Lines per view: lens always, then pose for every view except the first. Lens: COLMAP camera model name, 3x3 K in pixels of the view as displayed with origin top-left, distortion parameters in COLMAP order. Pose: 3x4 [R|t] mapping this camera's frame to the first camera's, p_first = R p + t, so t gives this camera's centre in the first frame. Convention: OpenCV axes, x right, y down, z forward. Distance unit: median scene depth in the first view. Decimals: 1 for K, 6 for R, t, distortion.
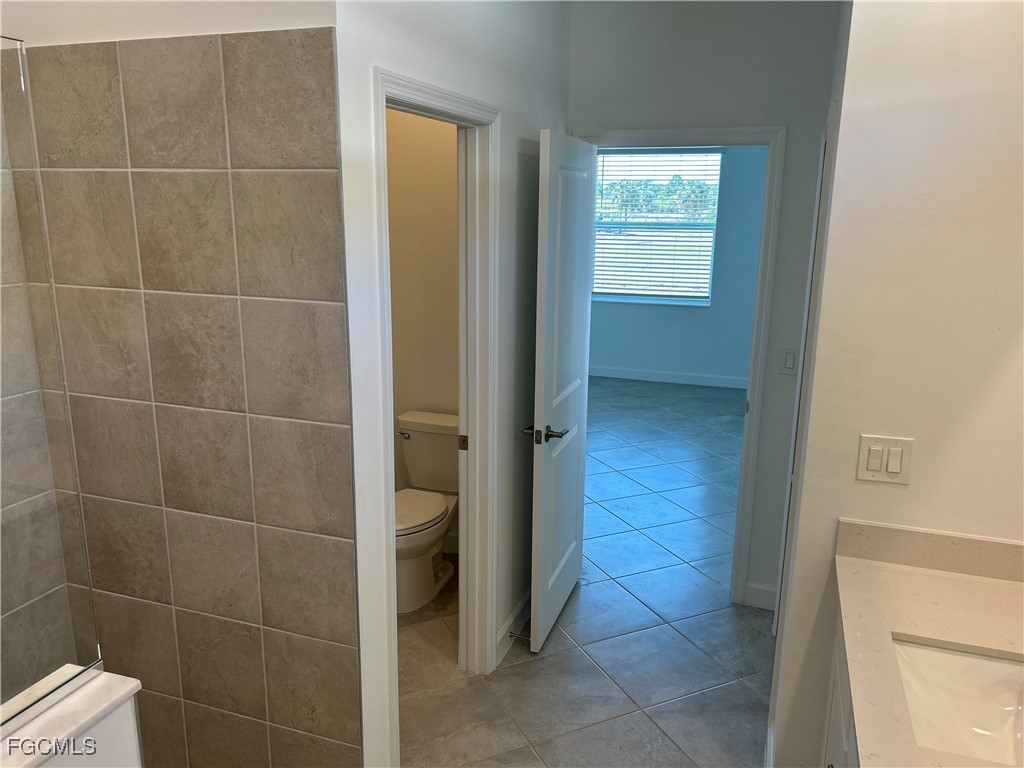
lens RADIAL K [[773.4, 0, 511.0], [0, 773.4, 384.2], [0, 0, 1]] dist [0.046658, -0.002441]
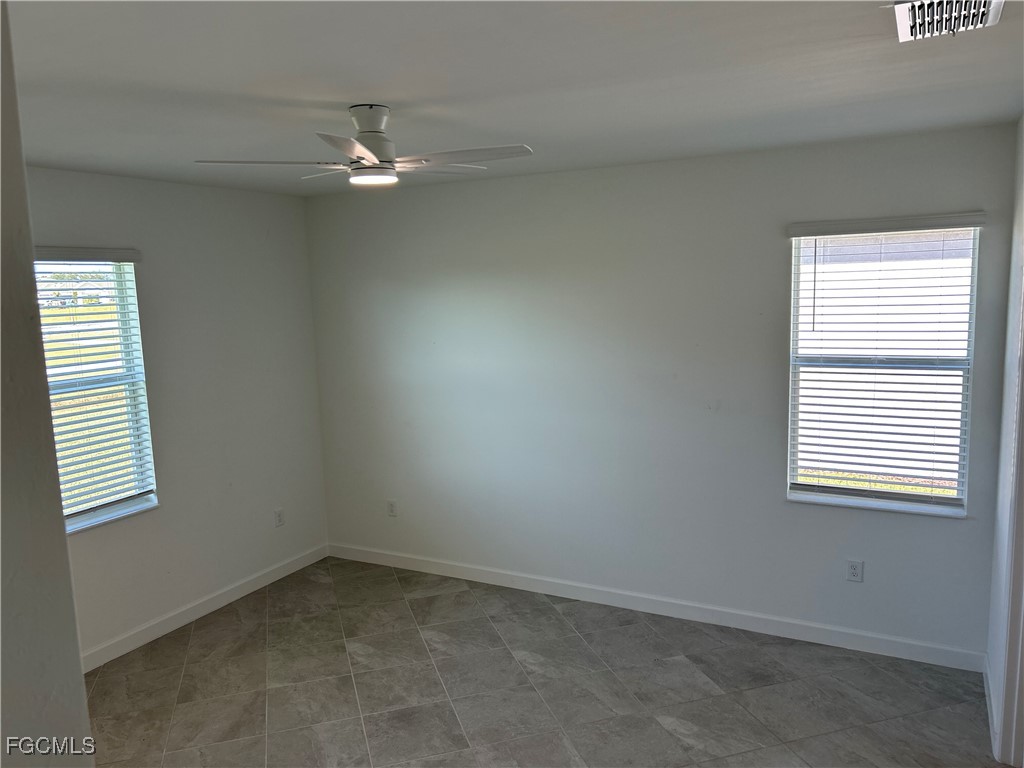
lens RADIAL K [[773.4, 0, 511.6], [0, 773.4, 384.8], [0, 0, 1]] dist [0.046658, -0.002441]
pose [[0.160322, -0.145851, 0.976230, -0.327111], [0.258560, 0.960693, 0.101068, -0.207719], [-0.952598, 0.236211, 0.191732, 0.688190]]
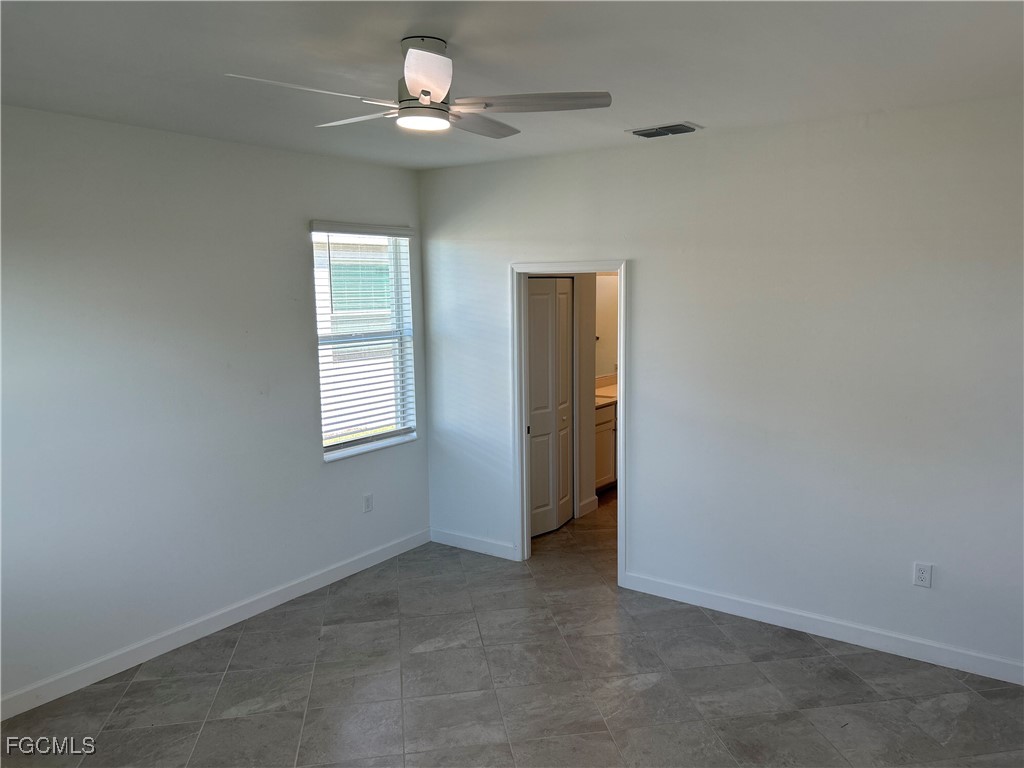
lens RADIAL K [[773.4, 0, 512.1], [0, 773.4, 383.9], [0, 0, 1]] dist [0.046658, -0.002441]
pose [[-0.955114, -0.037147, 0.293902, -0.156803], [0.069859, 0.935883, 0.345315, -0.267585], [-0.287885, 0.350347, -0.891279, 1.007430]]
